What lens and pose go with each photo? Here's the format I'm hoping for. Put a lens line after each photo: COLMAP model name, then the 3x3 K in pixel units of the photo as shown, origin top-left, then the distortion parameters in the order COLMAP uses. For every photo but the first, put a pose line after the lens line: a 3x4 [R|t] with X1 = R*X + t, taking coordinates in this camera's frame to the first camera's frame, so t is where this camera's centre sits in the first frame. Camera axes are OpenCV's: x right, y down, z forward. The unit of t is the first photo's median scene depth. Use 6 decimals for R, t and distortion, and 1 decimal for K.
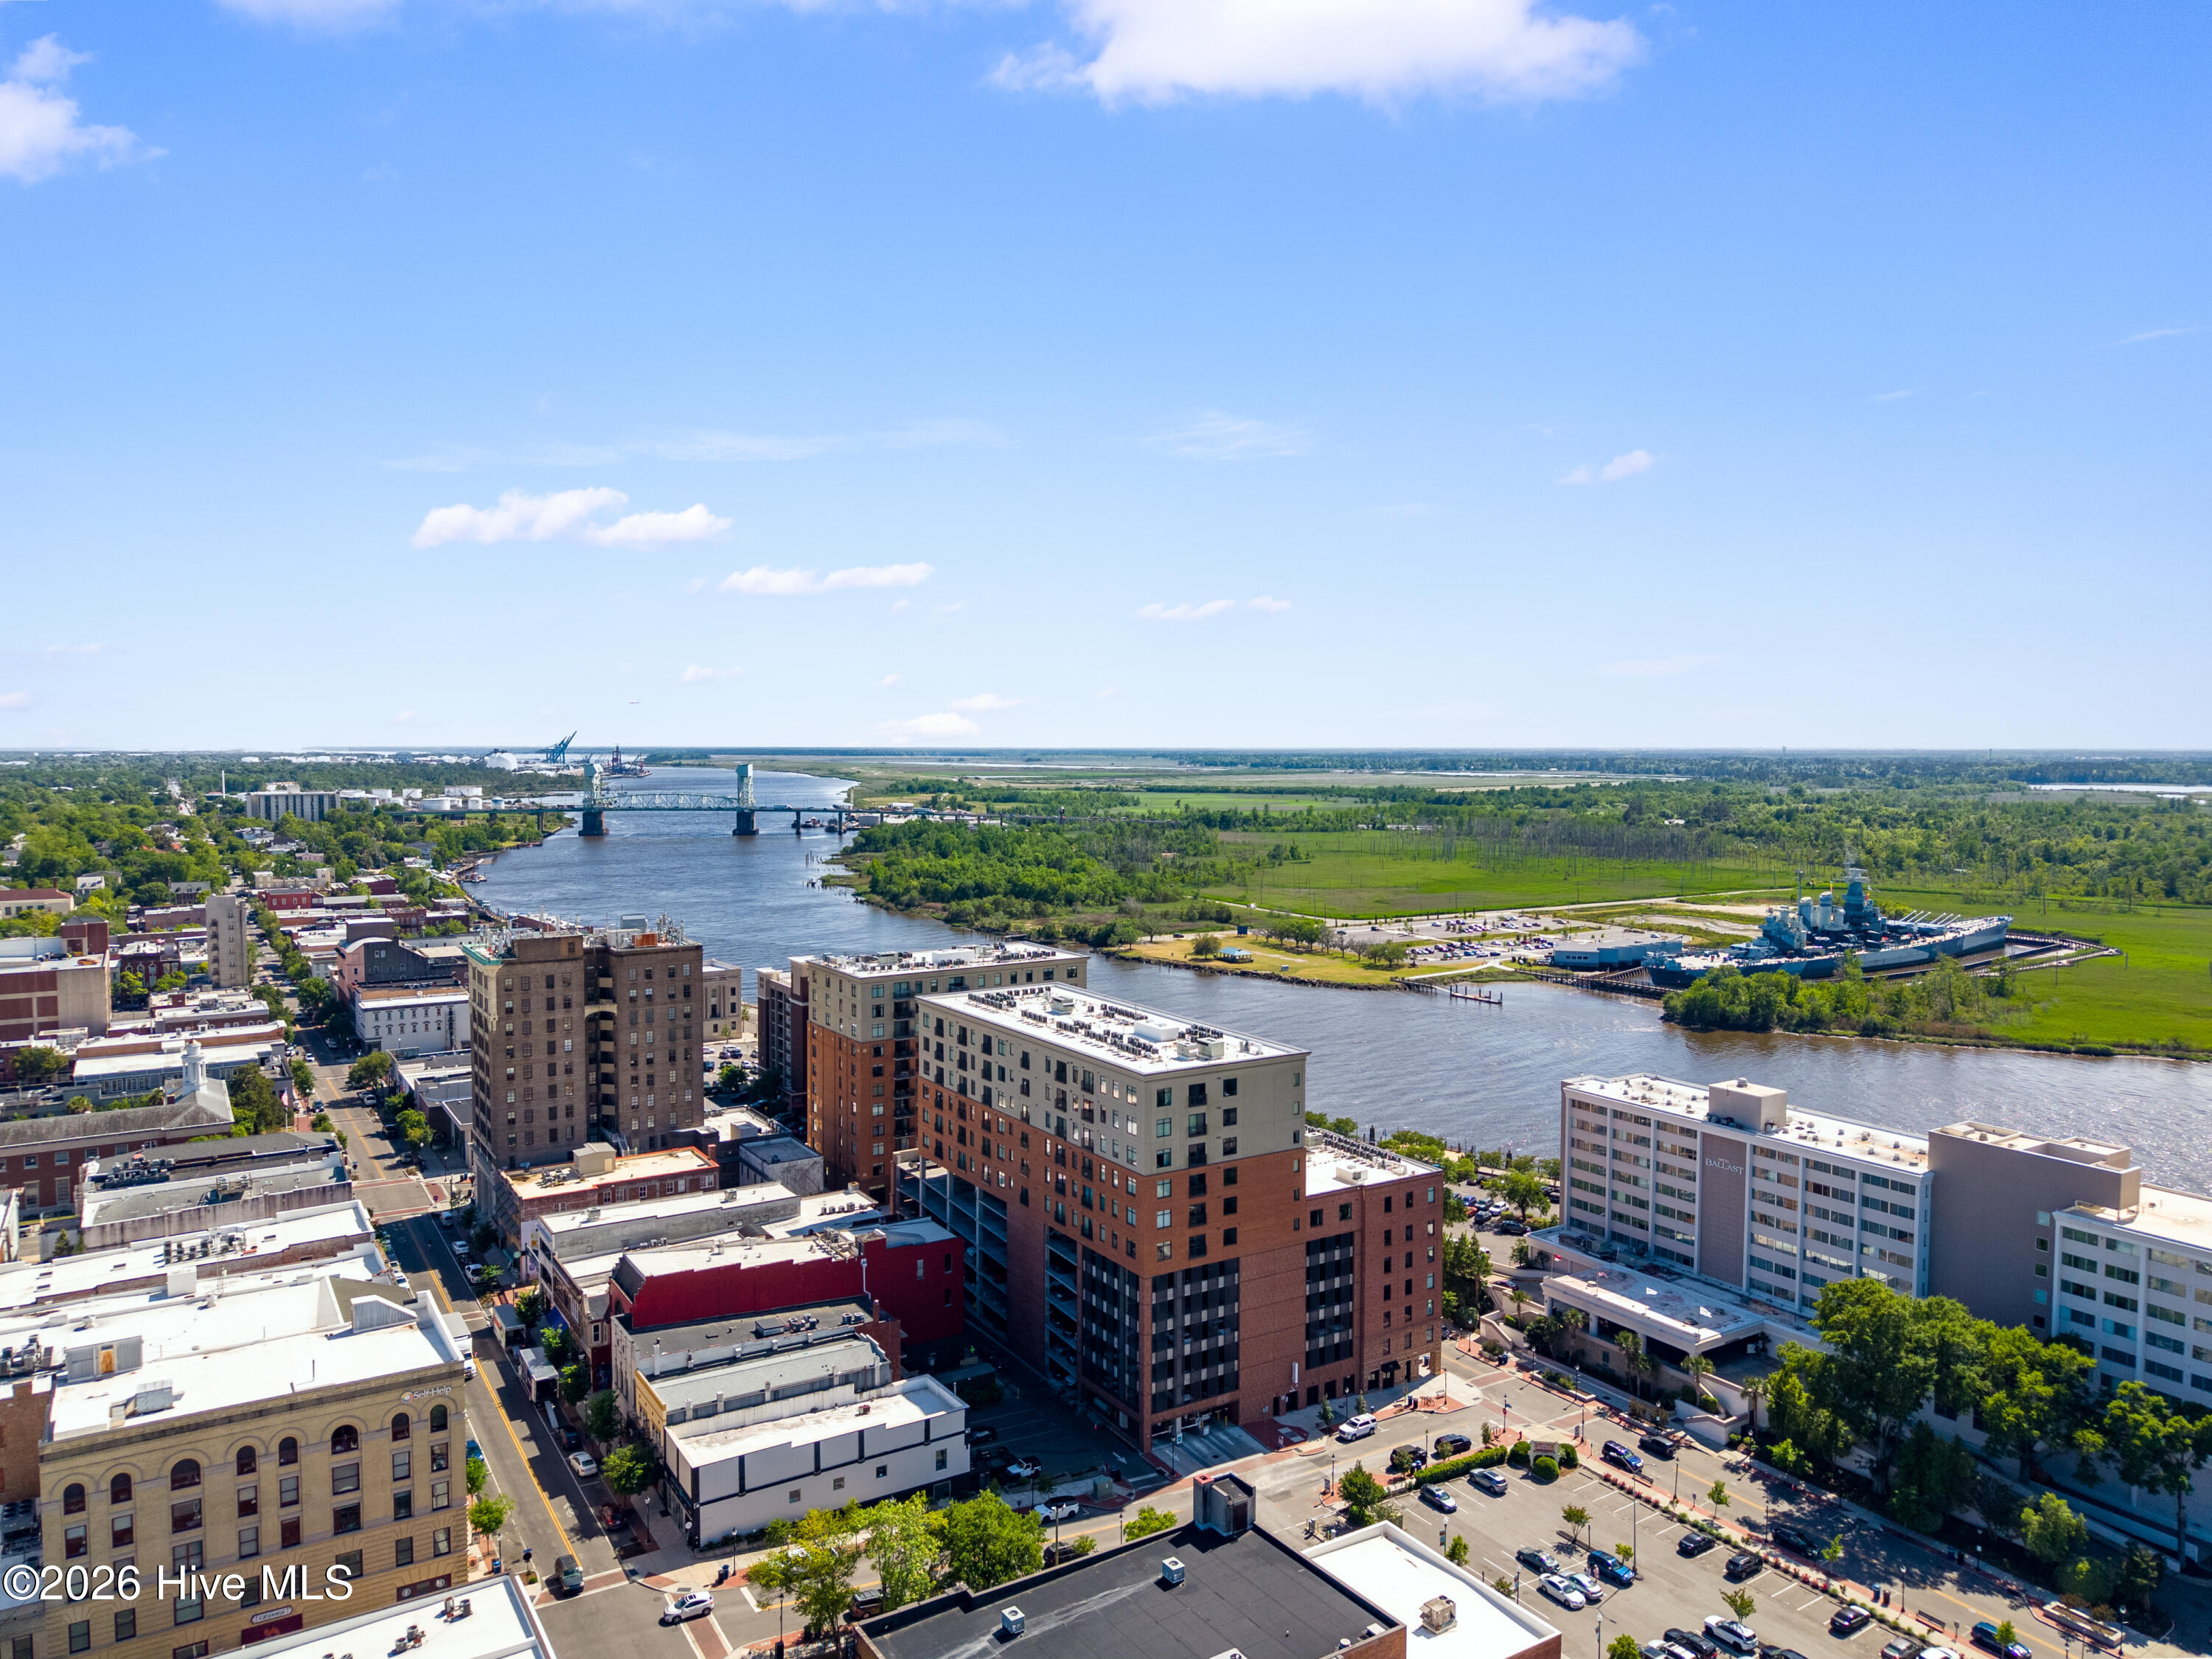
lens RADIAL K [[1514.6, 0, 1106.0], [0, 1514.6, 829.5], [0, 0, 1]] dist [0.021289, -0.000366]
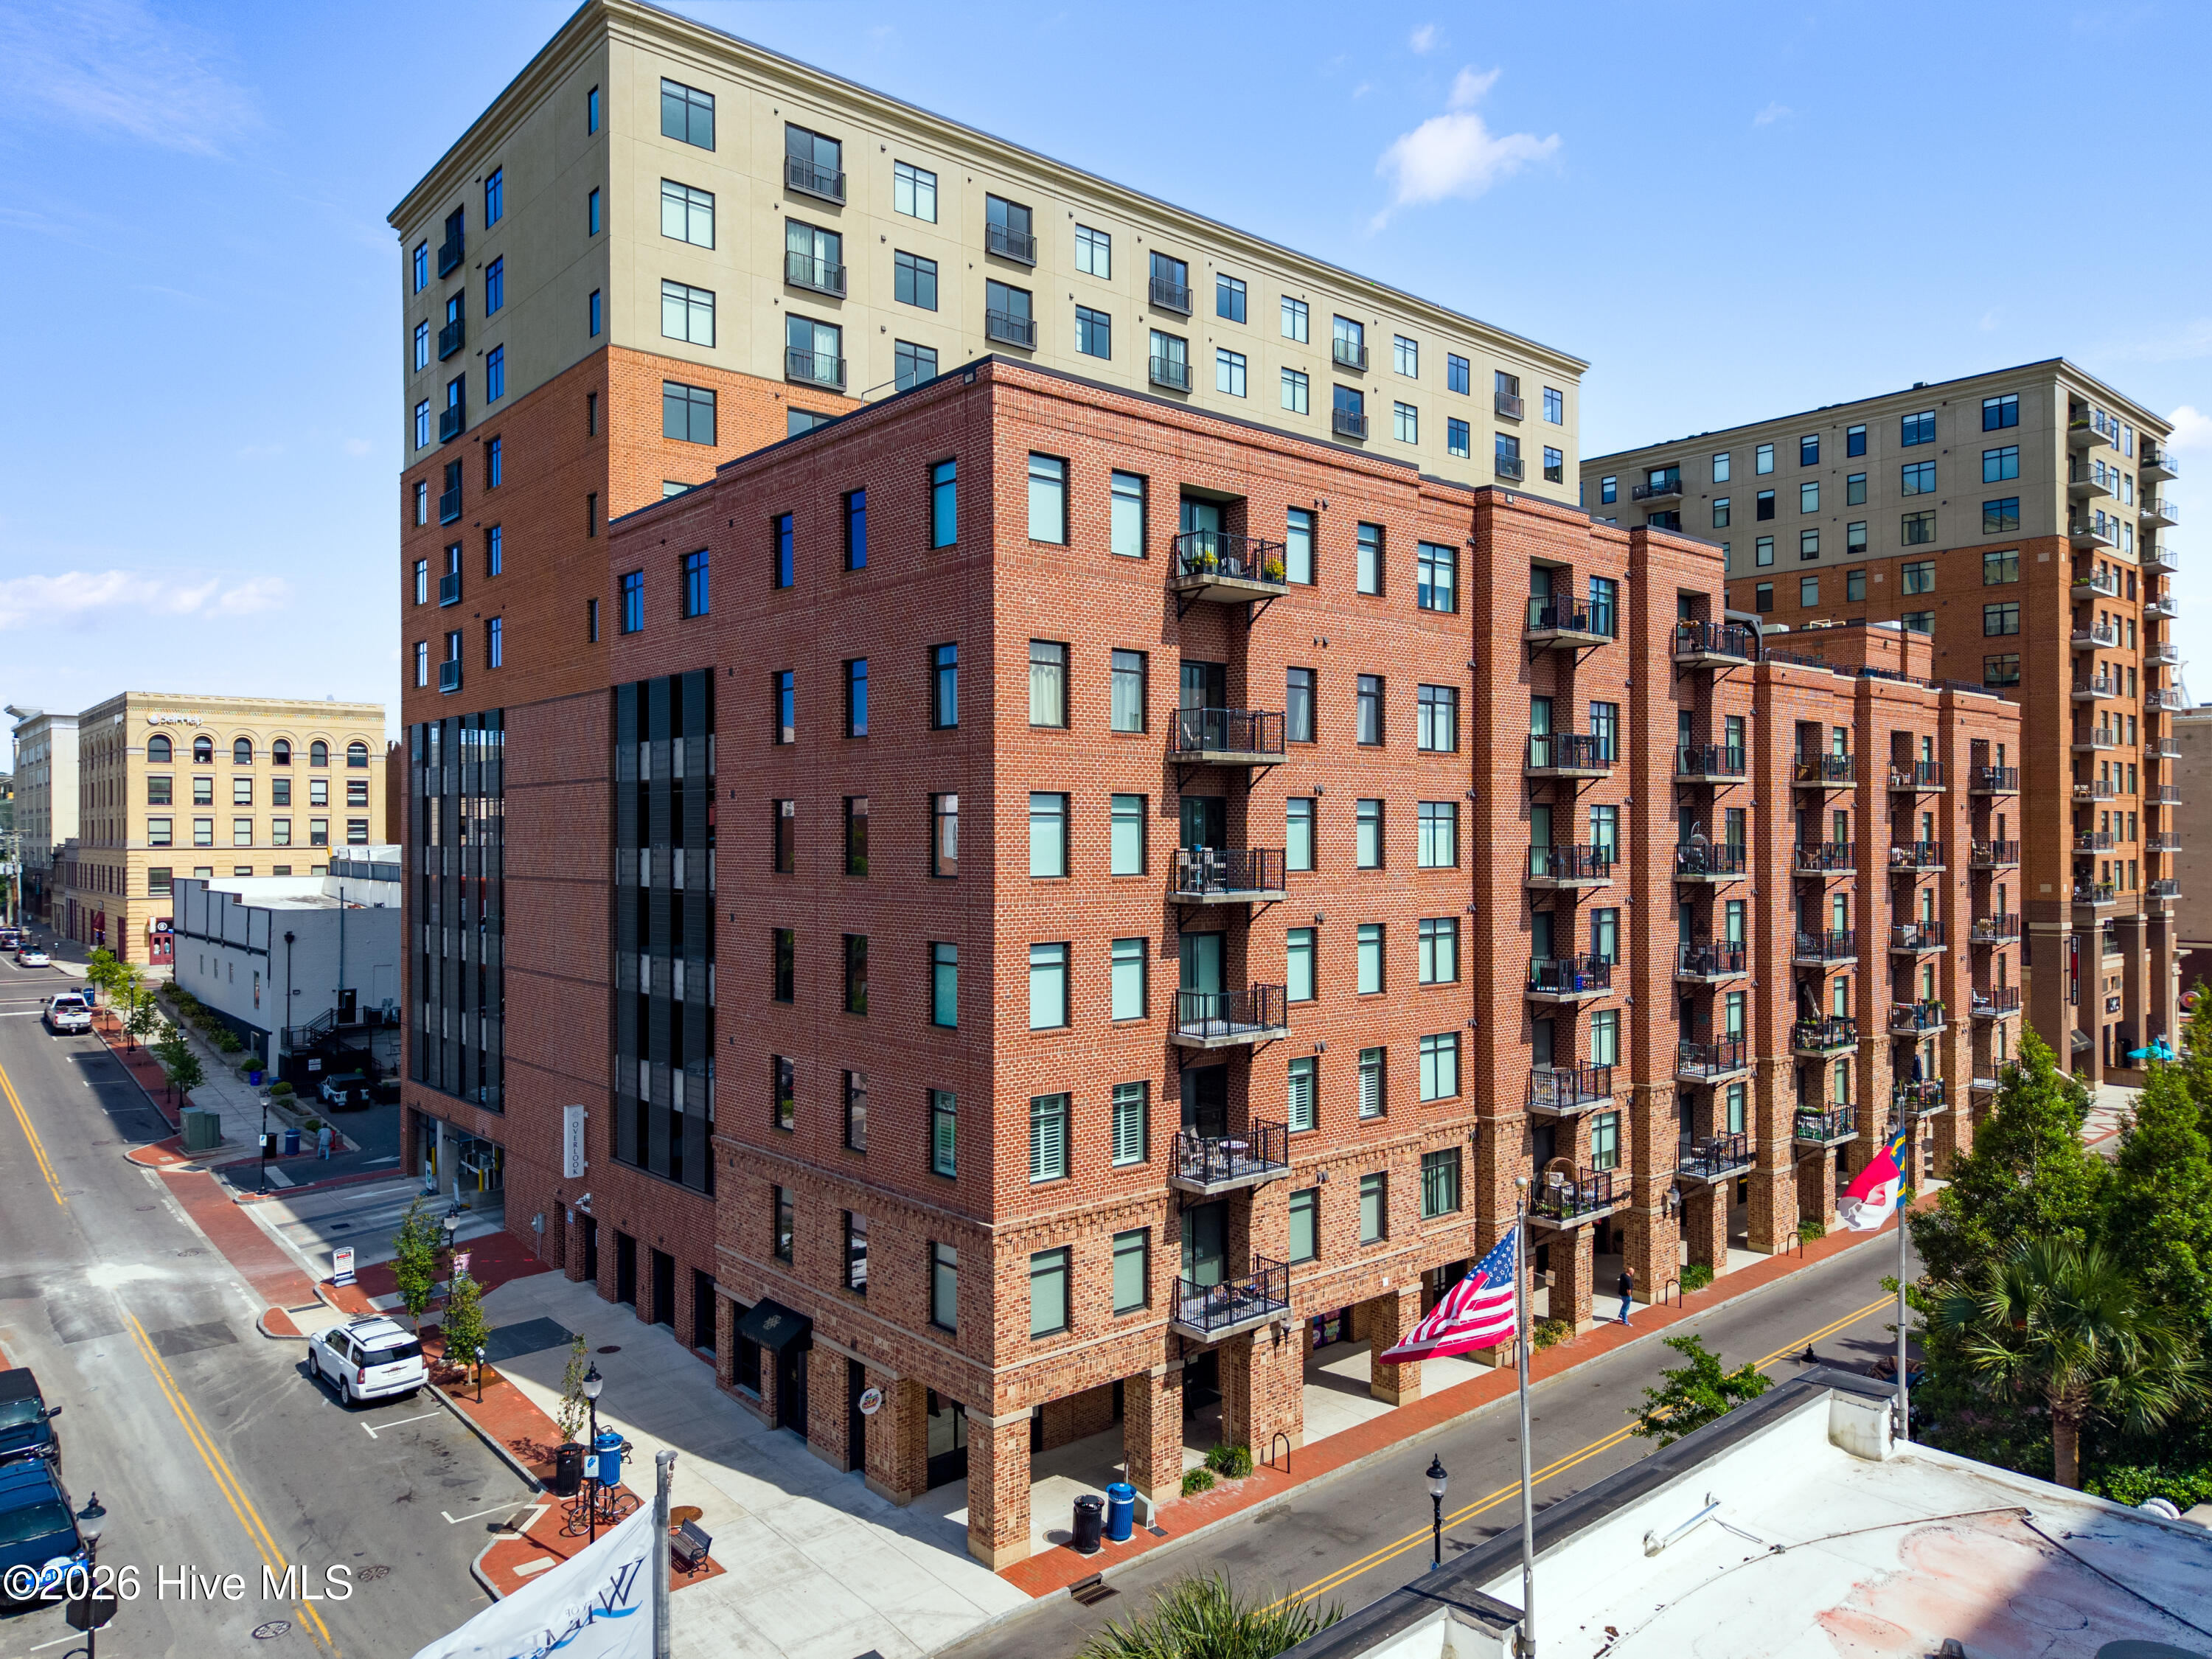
lens RADIAL K [[1520.9, 0, 1106.0], [0, 1520.9, 829.5], [0, 0, 1]] dist [-0.026454, -0.000336]
pose [[0.155143, -0.010974, -0.987831, 0.410439], [-0.053428, 0.998382, -0.019482, 0.293440], [0.986446, 0.055800, 0.154305, 1.031907]]
